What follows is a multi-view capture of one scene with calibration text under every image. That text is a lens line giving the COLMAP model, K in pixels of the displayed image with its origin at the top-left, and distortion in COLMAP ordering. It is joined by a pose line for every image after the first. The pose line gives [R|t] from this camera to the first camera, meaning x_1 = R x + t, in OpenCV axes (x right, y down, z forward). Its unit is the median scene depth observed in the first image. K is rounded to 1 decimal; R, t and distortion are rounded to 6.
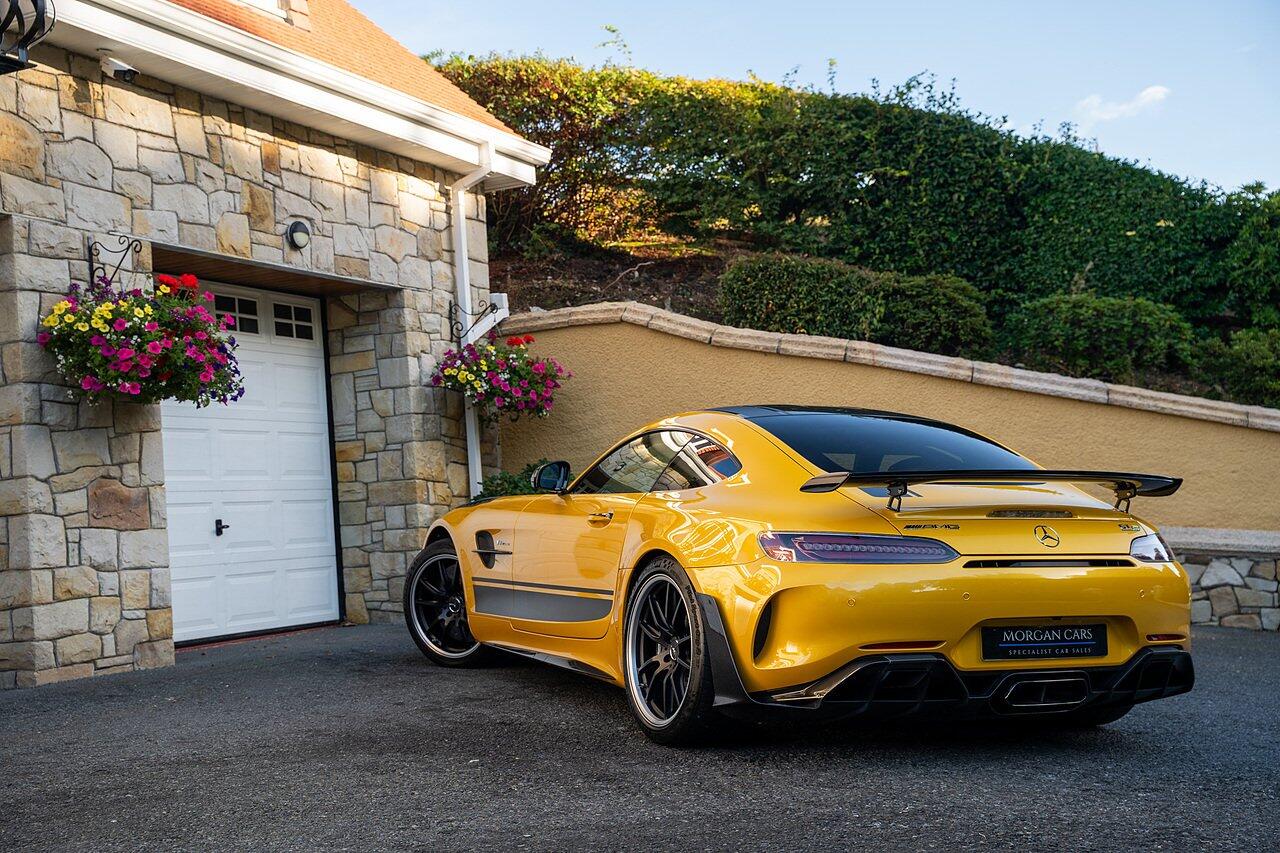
lens RADIAL K [[1635.5, 0, 639.7], [0, 1635.5, 432.0], [0, 0, 1]] dist [0.022368, 0.348888]
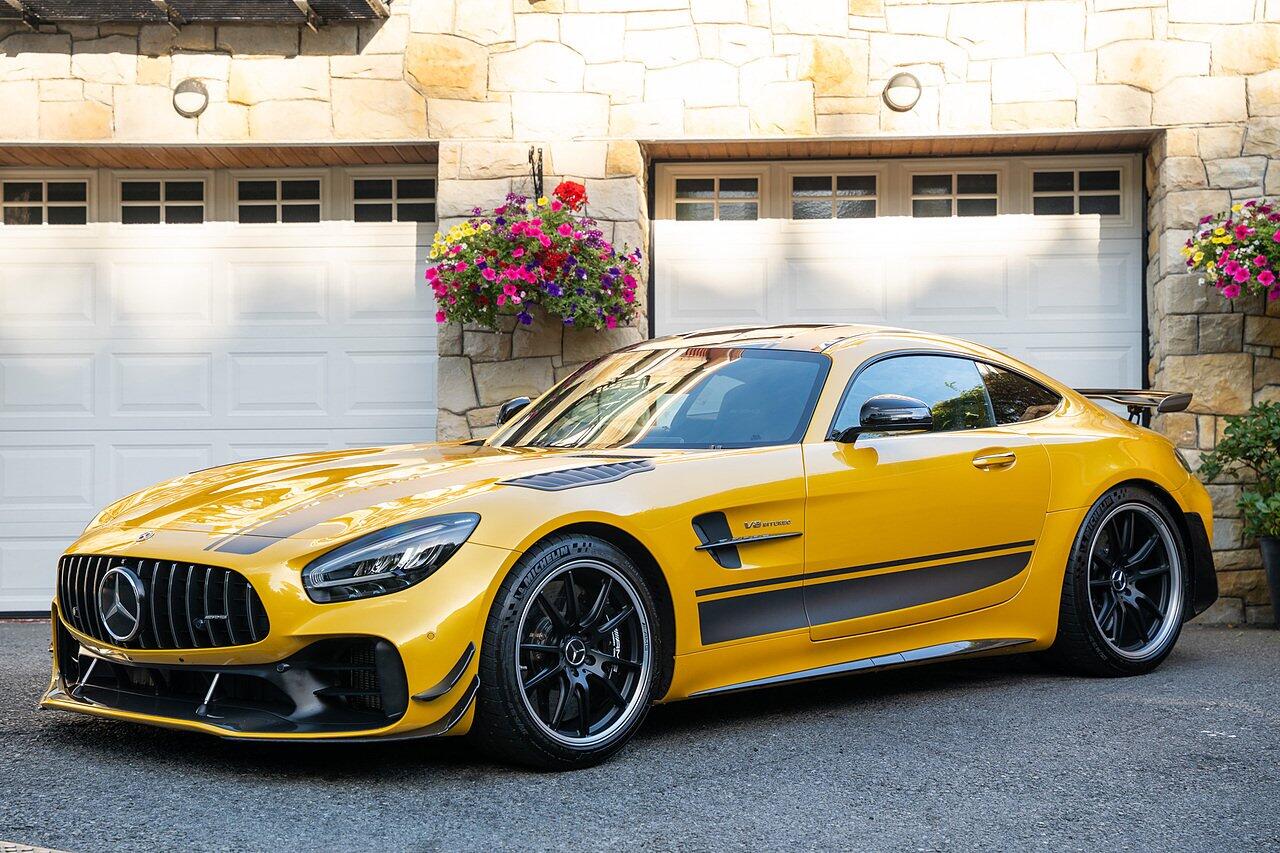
lens RADIAL K [[2422.1, 0, 639.6], [0, 2422.1, 429.1], [0, 0, 1]] dist [0.293639, 0.232255]
pose [[0.357221, 0.008036, -0.933985, 0.721910], [0.028968, 0.999387, 0.019678, 0.009585], [0.933571, -0.034085, 0.356769, 0.426768]]
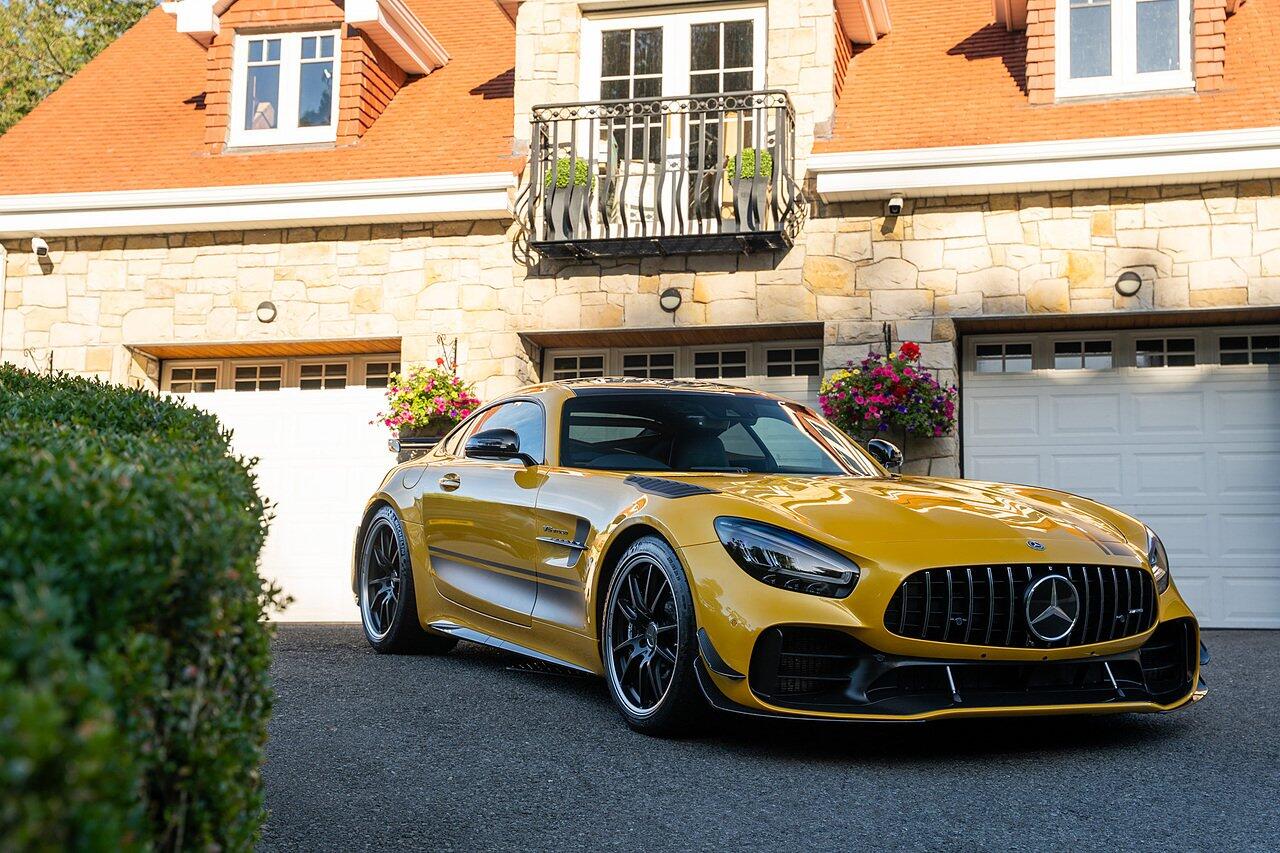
lens RADIAL K [[1795.4, 0, 641.4], [0, 1795.4, 424.5], [0, 0, 1]] dist [0.073743, 0.326232]
pose [[0.210783, -0.081388, -0.974139, 0.866675], [0.026192, 0.996640, -0.077601, 0.064204], [0.977182, -0.009158, 0.212206, 0.344498]]
